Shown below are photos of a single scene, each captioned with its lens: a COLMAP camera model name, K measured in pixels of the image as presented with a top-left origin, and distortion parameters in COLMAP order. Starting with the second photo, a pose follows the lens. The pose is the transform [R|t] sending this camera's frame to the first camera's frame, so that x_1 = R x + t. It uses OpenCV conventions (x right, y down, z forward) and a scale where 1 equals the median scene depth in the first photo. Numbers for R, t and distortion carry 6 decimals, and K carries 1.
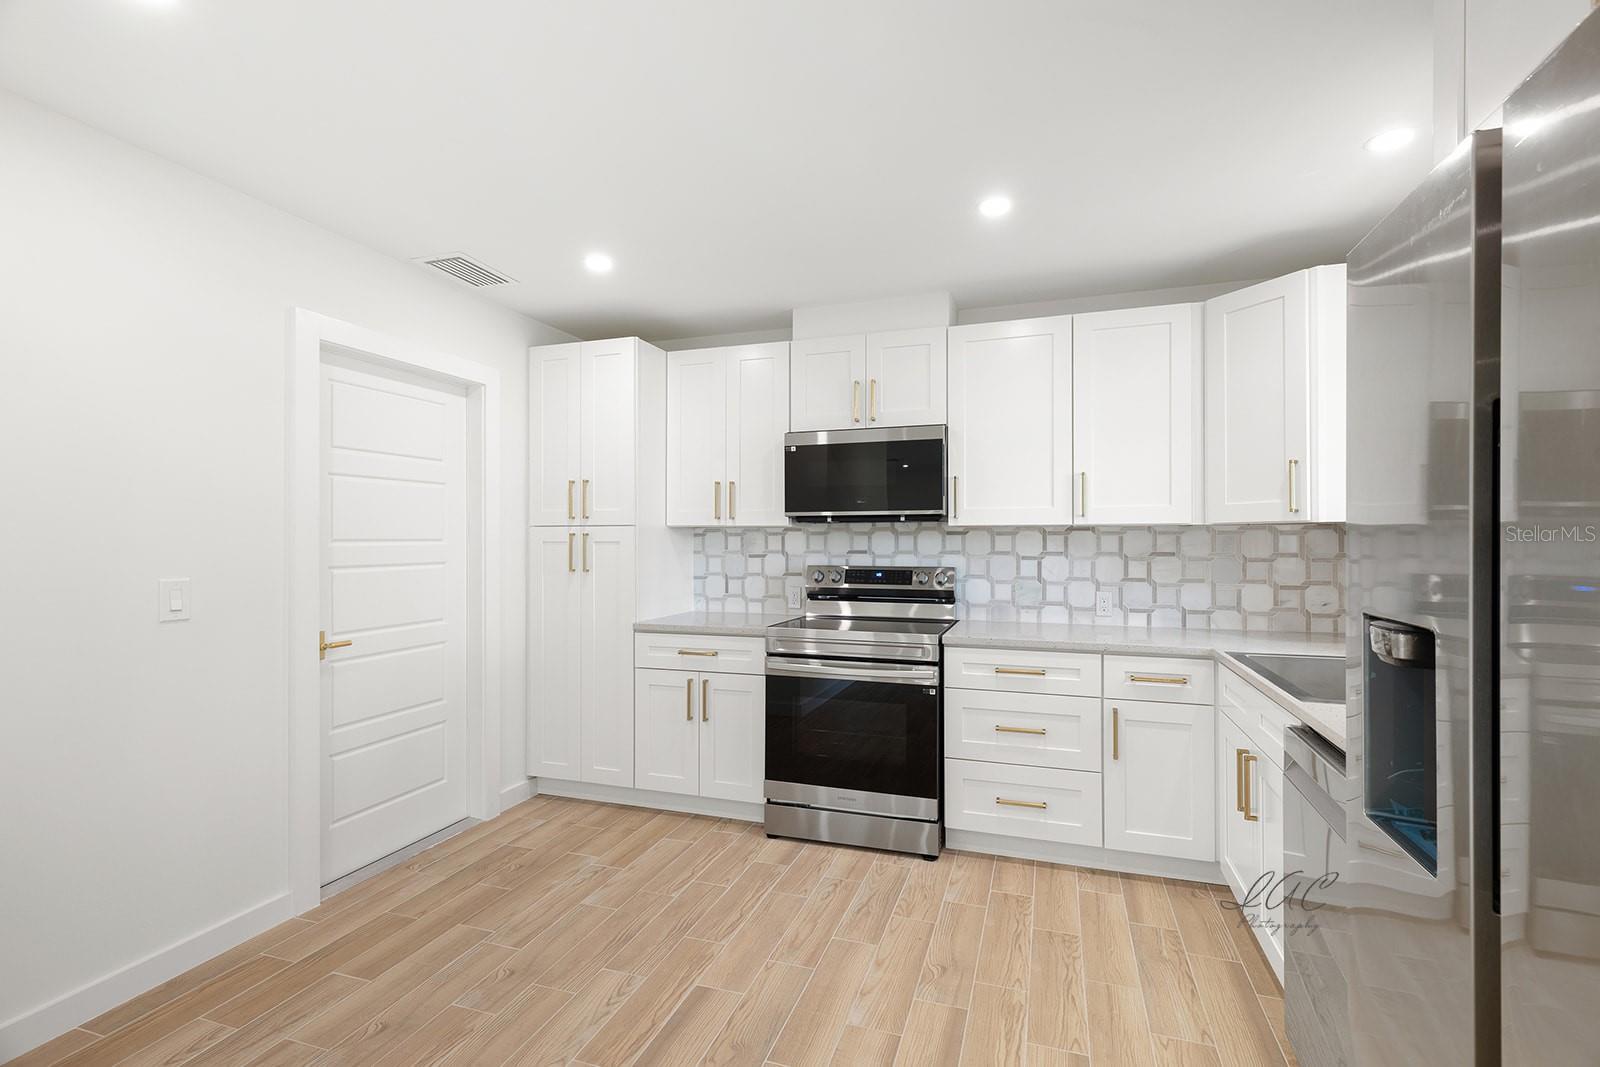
lens RADIAL K [[733.0, 0, 795.4], [0, 733.0, 537.3], [0, 0, 1]] dist [0.012021, -0.002255]
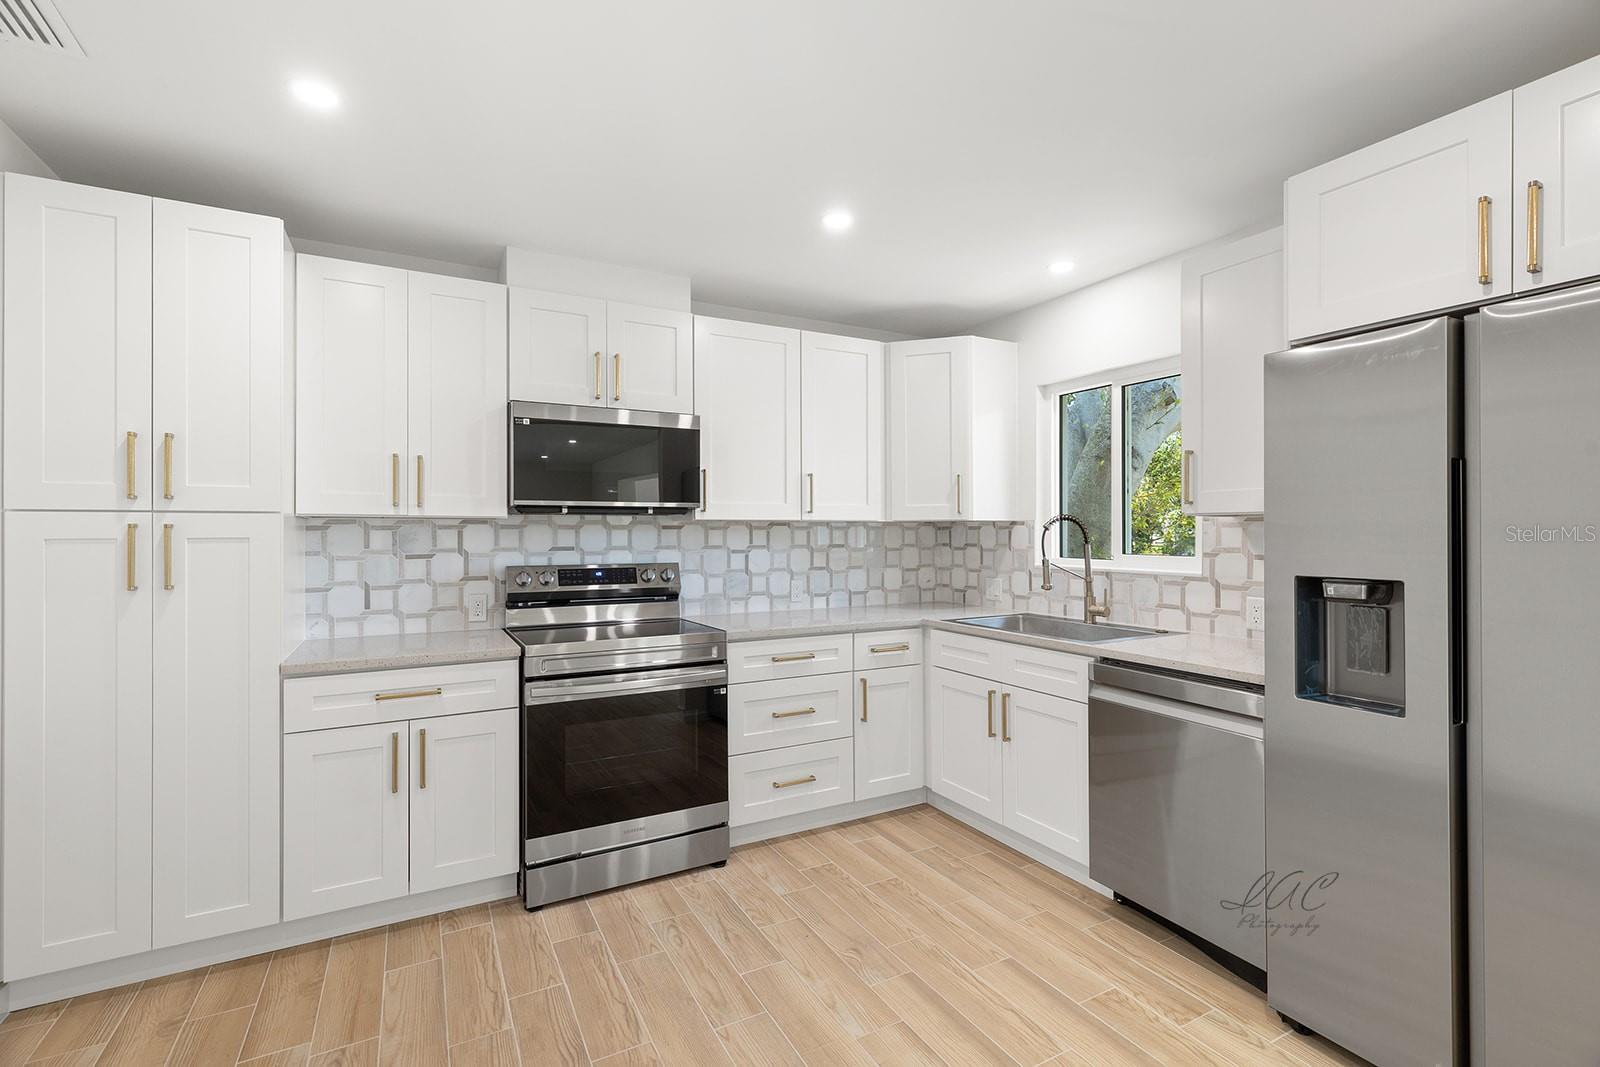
lens RADIAL K [[733.0, 0, 801.3], [0, 733.0, 530.8], [0, 0, 1]] dist [0.012021, -0.002255]
pose [[0.674578, 0.001302, 0.738203, -0.413789], [0.000224, 0.999998, -0.001968, 0.001008], [-0.738204, 0.001493, 0.674576, 0.244439]]
